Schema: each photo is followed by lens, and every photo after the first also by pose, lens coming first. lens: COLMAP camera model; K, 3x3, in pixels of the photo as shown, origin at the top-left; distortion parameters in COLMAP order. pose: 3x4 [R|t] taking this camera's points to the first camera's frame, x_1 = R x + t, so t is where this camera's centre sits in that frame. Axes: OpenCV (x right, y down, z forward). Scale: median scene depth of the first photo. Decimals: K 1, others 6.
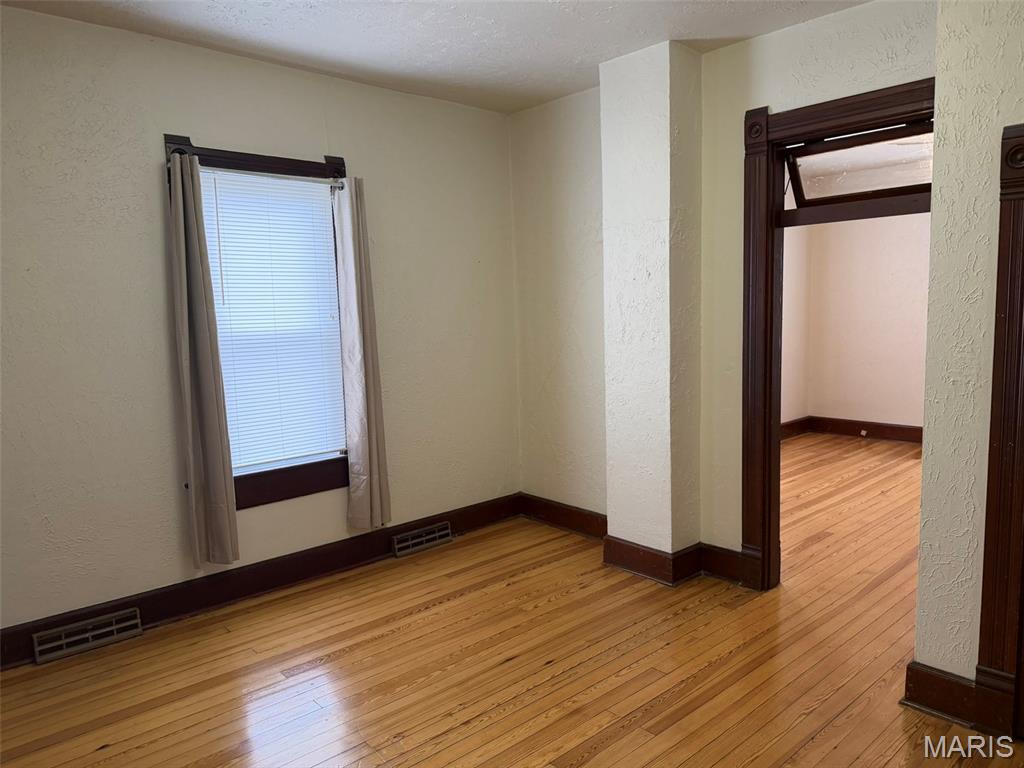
lens RADIAL K [[714.8, 0, 517.1], [0, 714.8, 373.3], [0, 0, 1]] dist [0.041397, -0.068821]
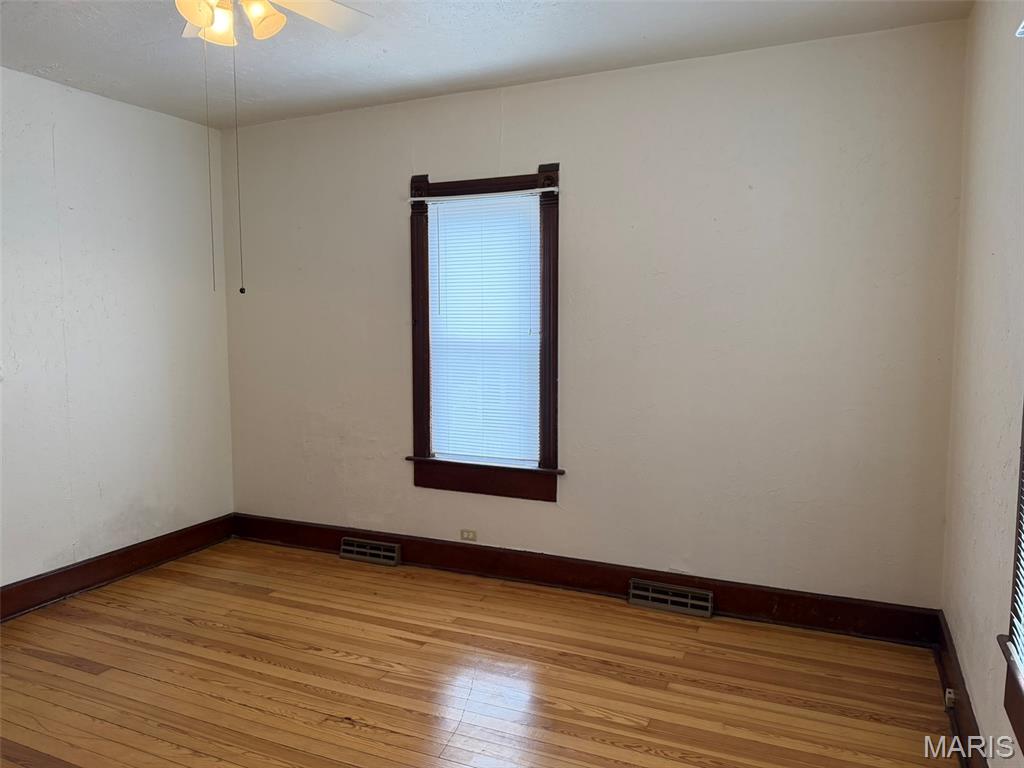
lens RADIAL K [[714.8, 0, 517.1], [0, 714.8, 373.3], [0, 0, 1]] dist [0.041397, -0.068821]
pose [[0.412686, 0.095105, -0.905895, 0.749405], [-0.100453, 0.993220, 0.058510, -0.084918], [0.905317, 0.066854, 0.419442, 0.672253]]
